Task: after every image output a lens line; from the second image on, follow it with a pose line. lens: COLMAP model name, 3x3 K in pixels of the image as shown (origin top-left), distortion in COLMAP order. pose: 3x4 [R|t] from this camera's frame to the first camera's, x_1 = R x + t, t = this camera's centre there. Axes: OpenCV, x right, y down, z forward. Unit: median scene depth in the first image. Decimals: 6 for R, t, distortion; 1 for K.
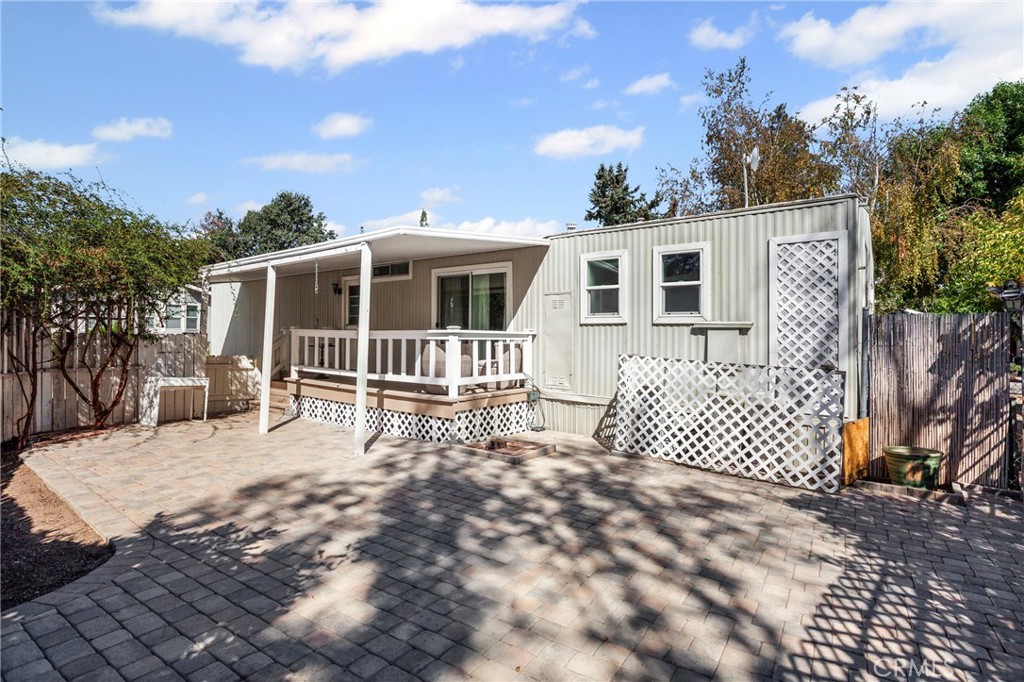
lens RADIAL K [[499.8, 0, 512.0], [0, 499.8, 341.0], [0, 0, 1]] dist [0.000247, -0.000337]
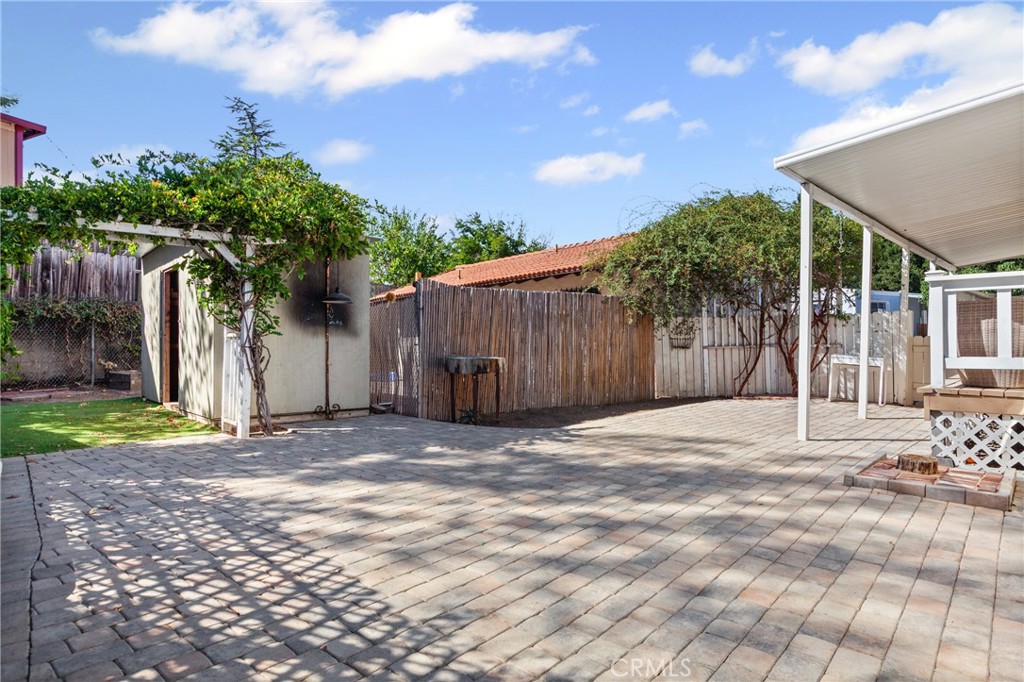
lens RADIAL K [[580.9, 0, 512.0], [0, 580.9, 341.0], [0, 0, 1]] dist [-0.000224, 0.000113]
pose [[-0.112120, -0.005924, -0.993677, 1.511650], [0.001574, 0.999980, -0.006139, 0.147145], [0.993693, -0.002252, -0.112108, 1.355019]]
